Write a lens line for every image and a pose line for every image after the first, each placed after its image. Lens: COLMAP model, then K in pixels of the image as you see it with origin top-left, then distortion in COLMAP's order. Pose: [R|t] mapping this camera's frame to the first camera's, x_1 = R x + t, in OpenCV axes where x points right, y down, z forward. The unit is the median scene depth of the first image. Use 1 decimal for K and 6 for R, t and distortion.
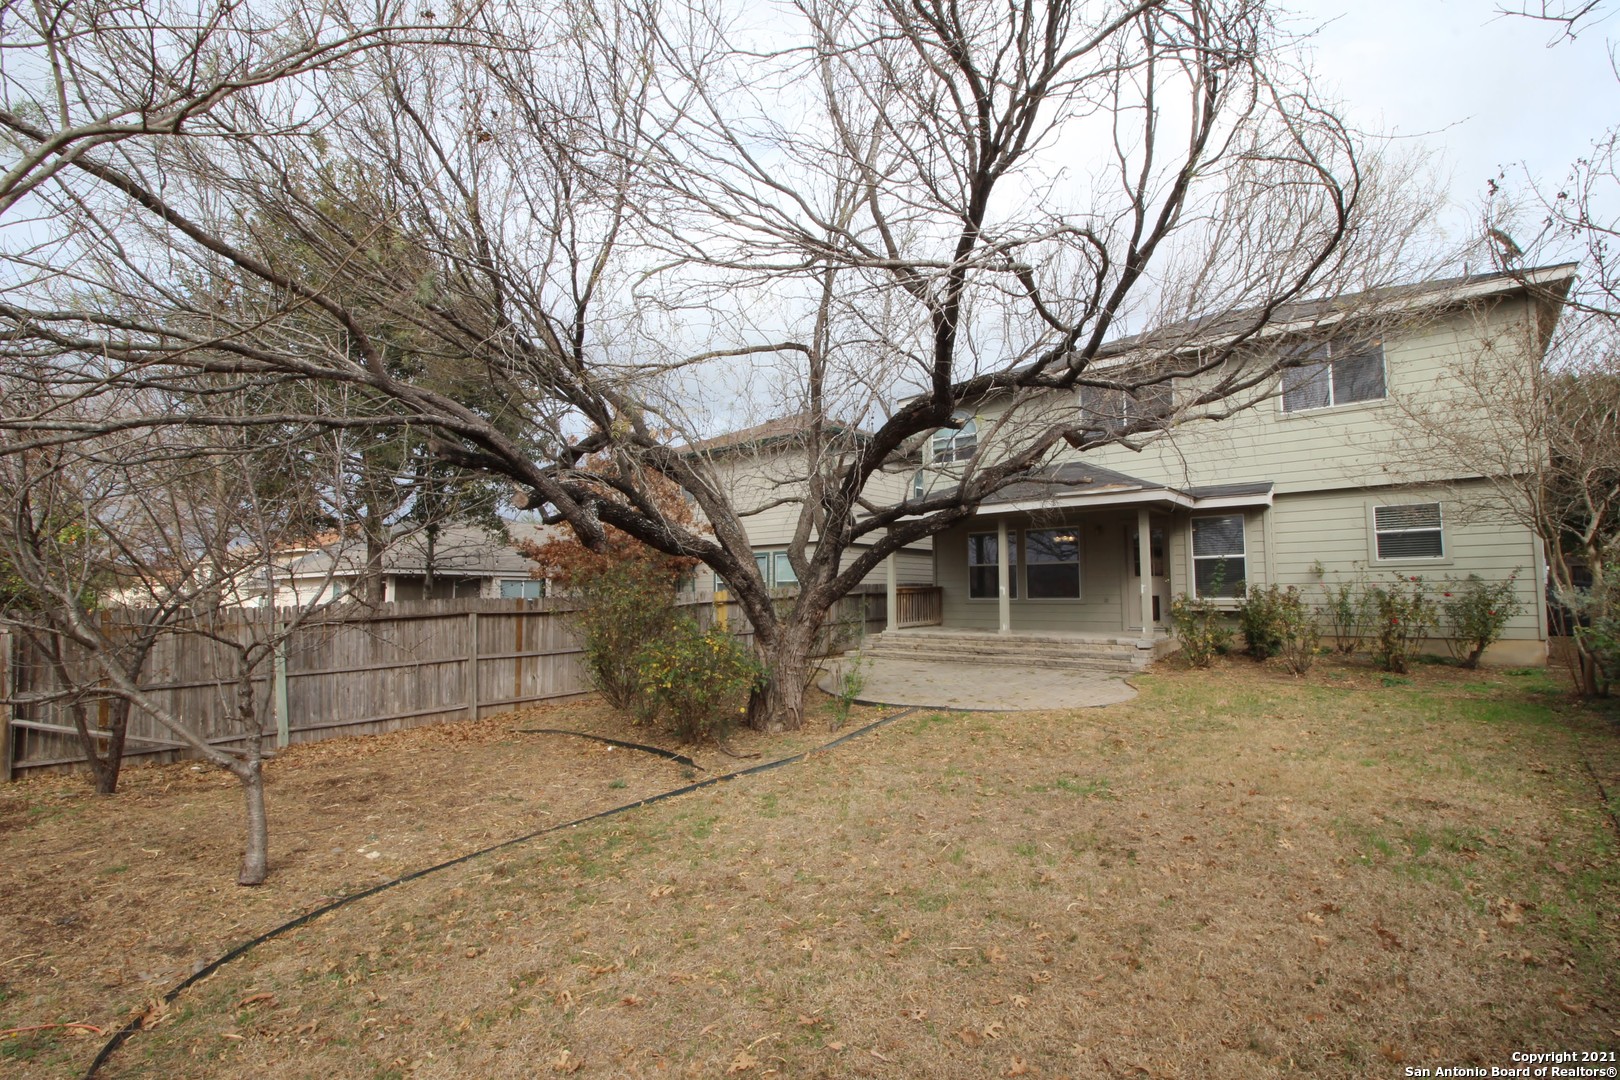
lens RADIAL K [[748.4, 0, 828.3], [0, 748.4, 532.6], [0, 0, 1]] dist [0.001129, -0.013980]
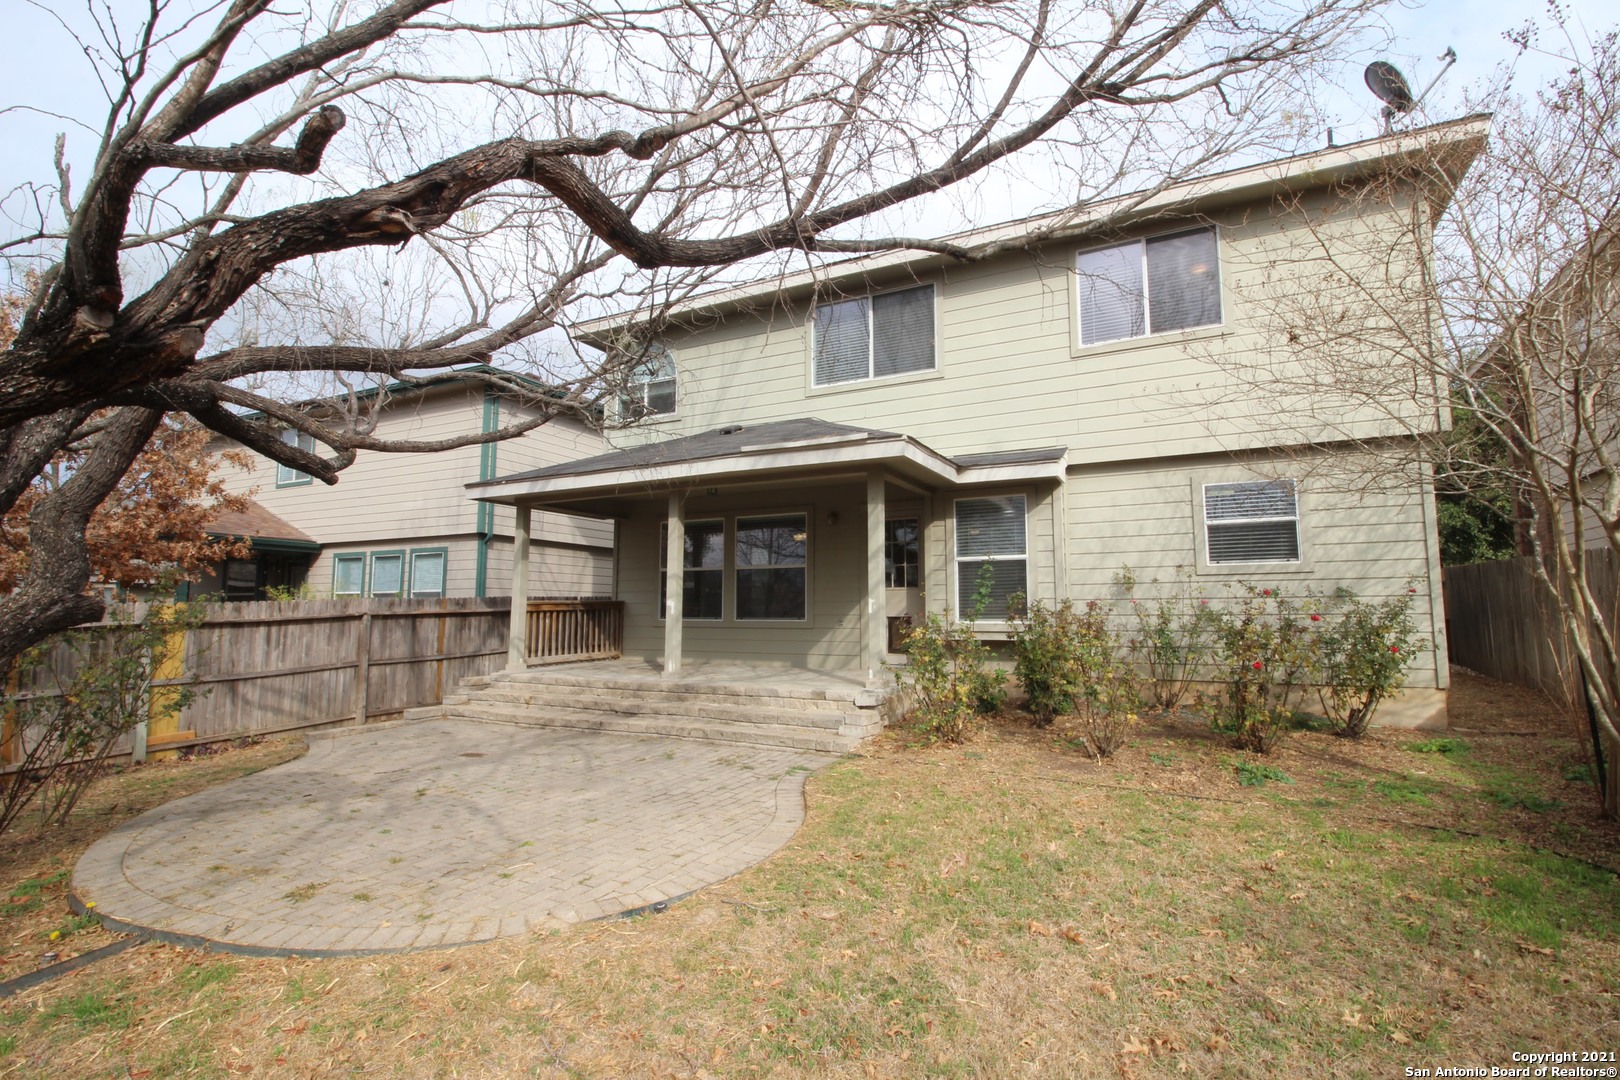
lens RADIAL K [[748.4, 0, 828.3], [0, 748.4, 532.6], [0, 0, 1]] dist [0.001129, -0.013980]
pose [[0.974008, 0.028172, 0.224757, 0.258249], [-0.022909, 0.999400, -0.025992, 0.033489], [-0.225354, 0.020168, 0.974068, 0.429730]]
